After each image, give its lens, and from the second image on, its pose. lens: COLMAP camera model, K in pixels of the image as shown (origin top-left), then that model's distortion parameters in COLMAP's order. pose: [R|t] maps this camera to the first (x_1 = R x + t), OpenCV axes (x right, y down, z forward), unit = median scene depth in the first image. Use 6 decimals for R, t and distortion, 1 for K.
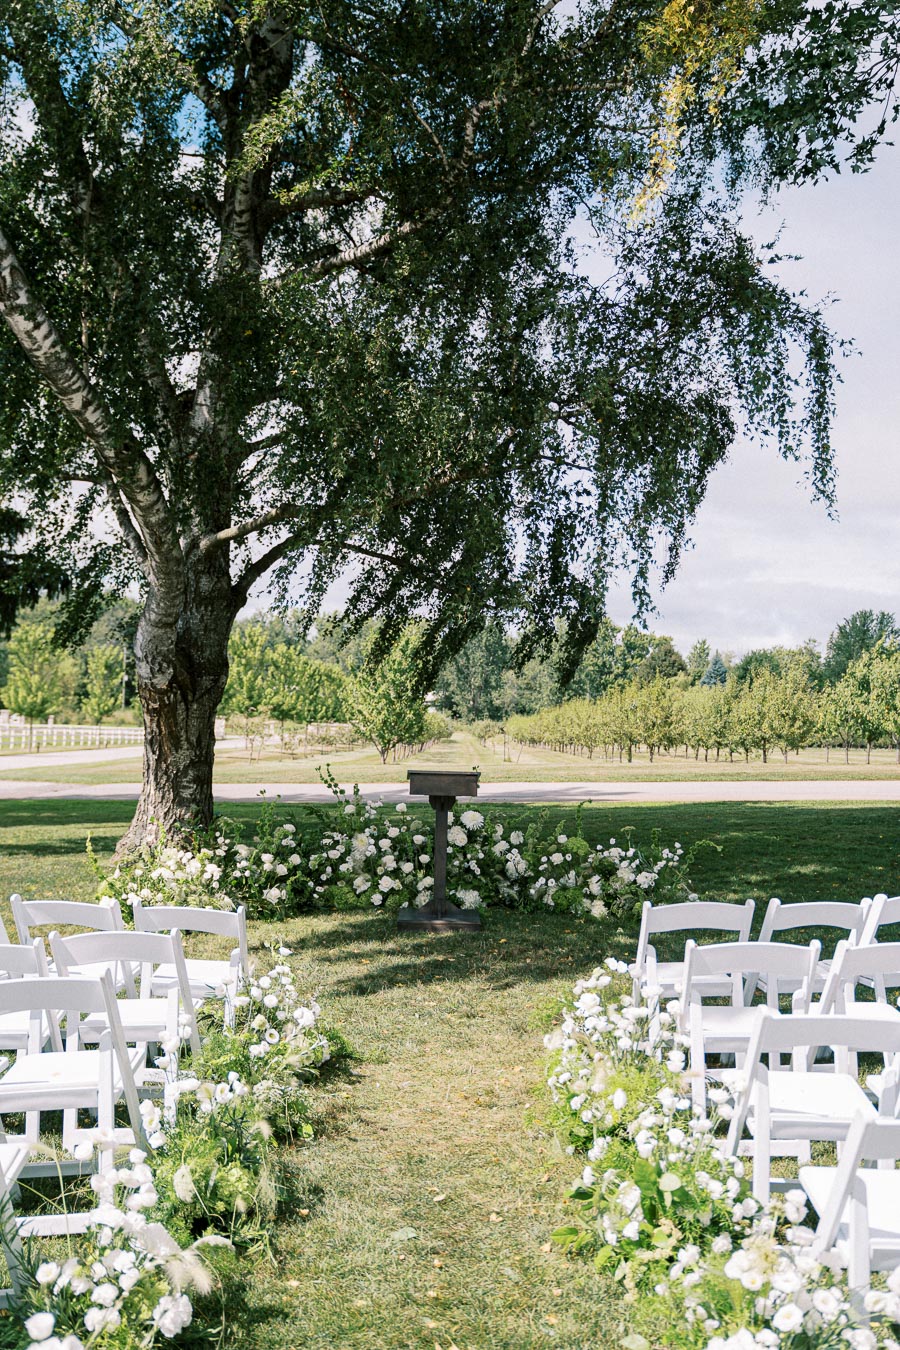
lens RADIAL K [[1434.5, 0, 450.0], [0, 1434.5, 675.0], [0, 0, 1]] dist [0.085063, 0.003544]
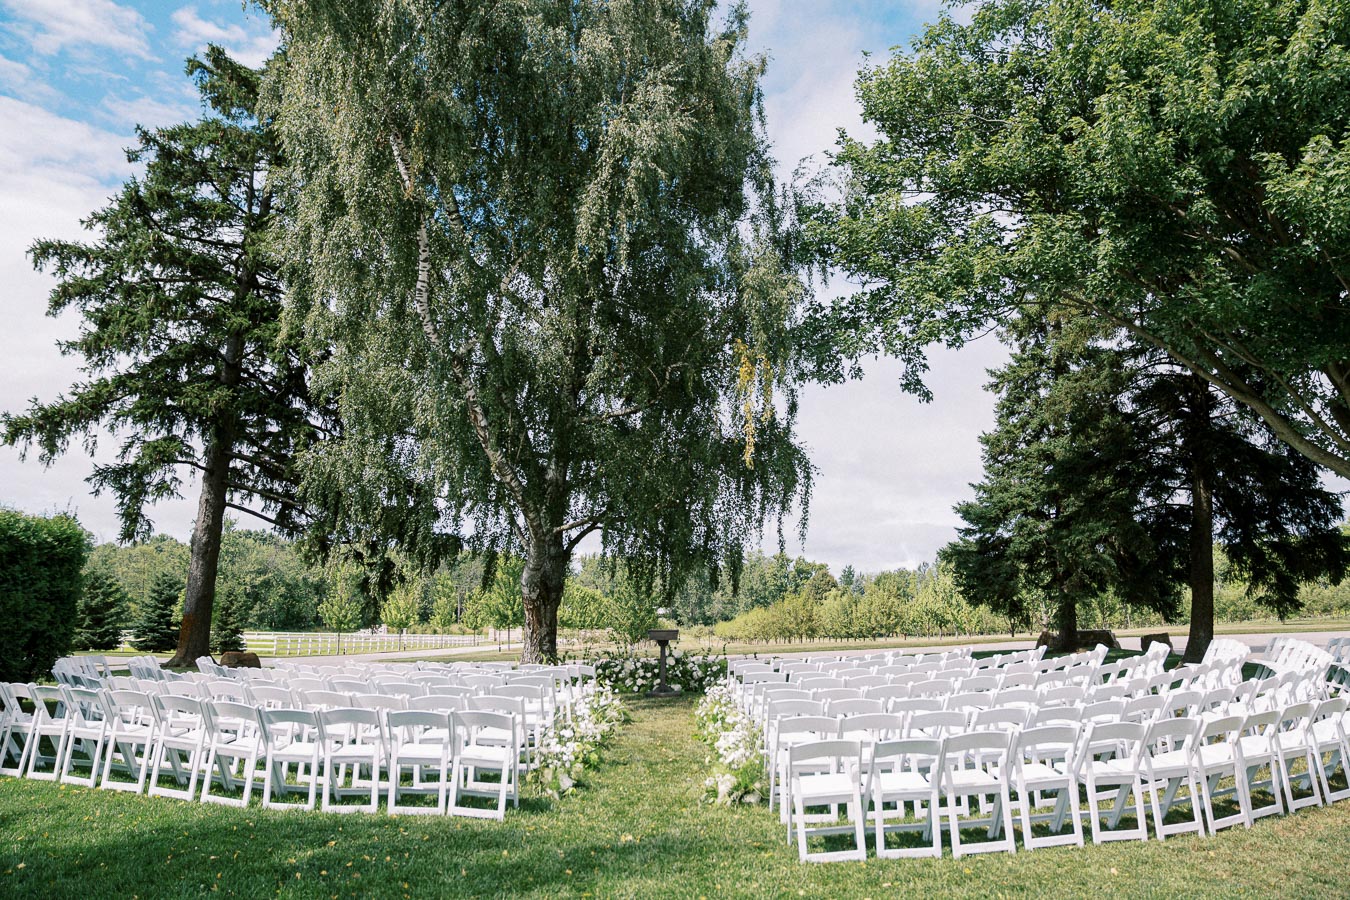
lens RADIAL K [[967.7, 0, 688.4], [0, 967.7, 434.8], [0, 0, 1]] dist [-0.109829, 0.002727]
pose [[0.999487, -0.025953, 0.018744, 0.014047], [0.028669, 0.986165, -0.163269, 0.009895], [-0.014248, 0.163723, 0.986403, -0.551821]]
